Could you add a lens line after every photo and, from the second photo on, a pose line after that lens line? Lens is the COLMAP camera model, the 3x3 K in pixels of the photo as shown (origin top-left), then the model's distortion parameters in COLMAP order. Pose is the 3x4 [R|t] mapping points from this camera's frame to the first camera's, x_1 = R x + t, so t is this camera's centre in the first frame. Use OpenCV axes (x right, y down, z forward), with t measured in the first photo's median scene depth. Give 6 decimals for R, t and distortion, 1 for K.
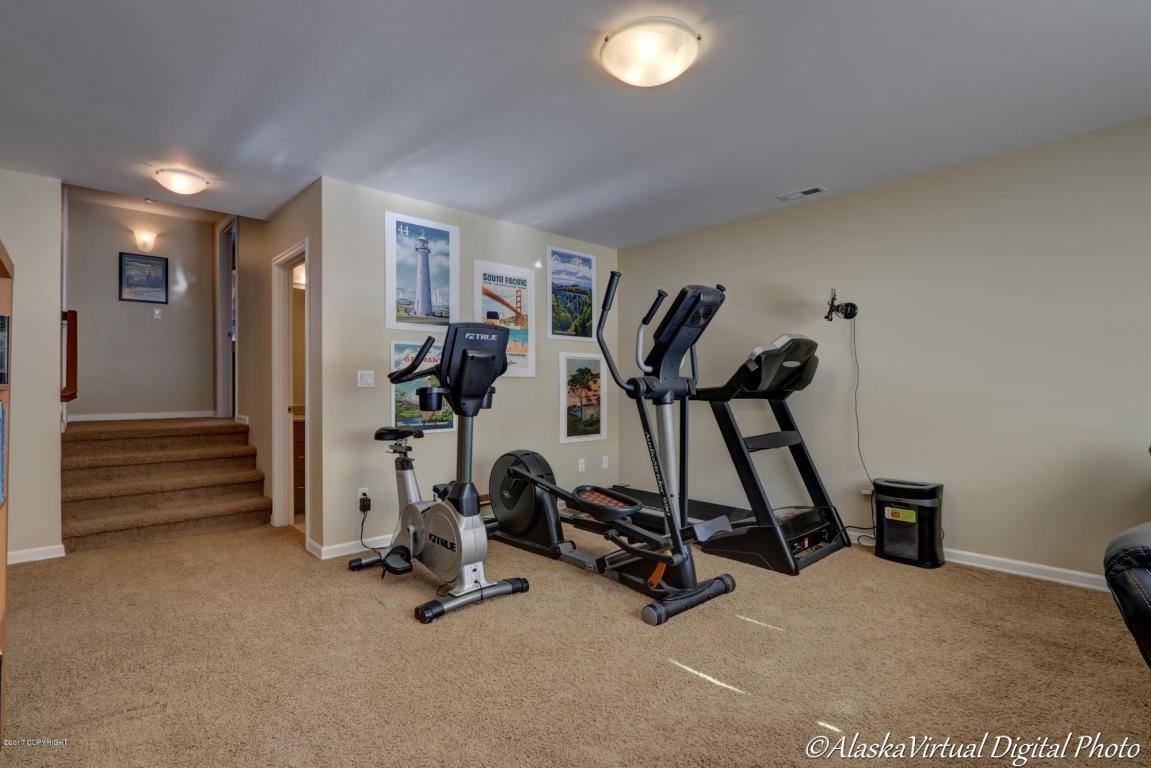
lens RADIAL K [[538.0, 0, 570.0], [0, 538.0, 385.7], [0, 0, 1]] dist [-0.019036, 0.000858]
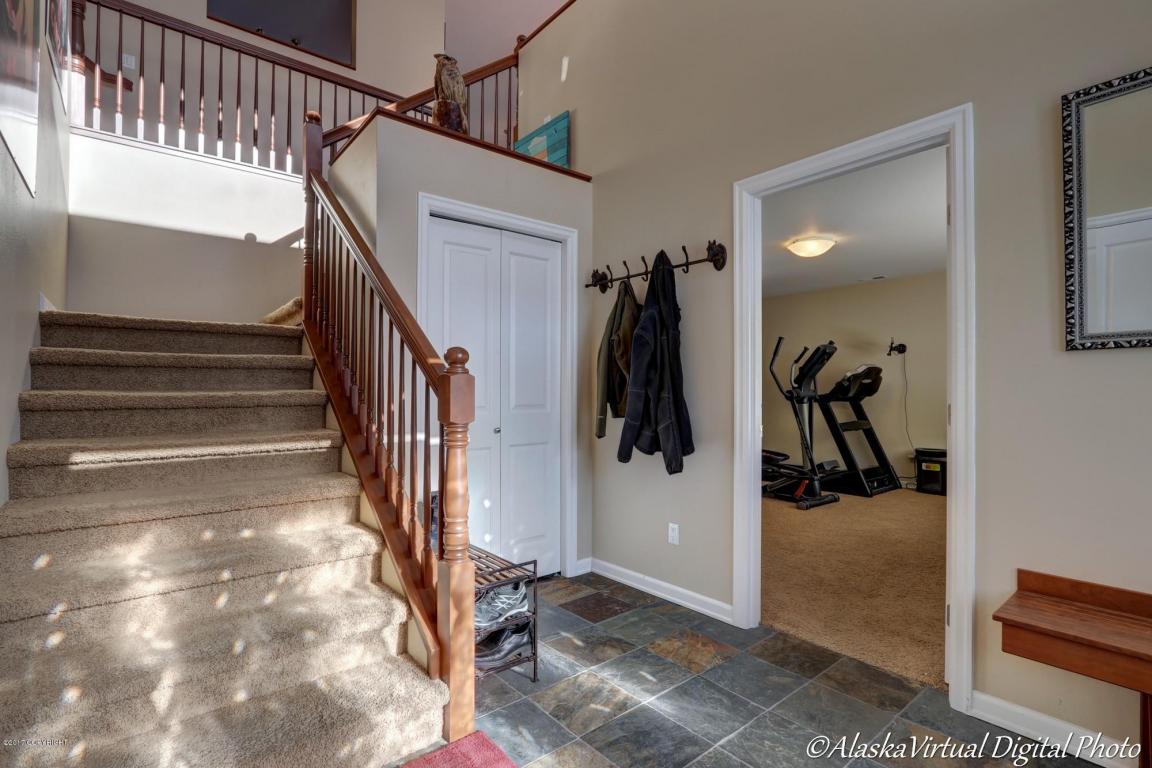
lens RADIAL K [[538.5, 0, 570.4], [0, 538.5, 385.7], [0, 0, 1]] dist [-0.019036, 0.000858]
pose [[0.997548, 0.005232, -0.069792, -0.450540], [-0.005553, 0.999975, -0.004396, -0.014247], [0.069767, 0.004773, 0.997552, -0.846818]]
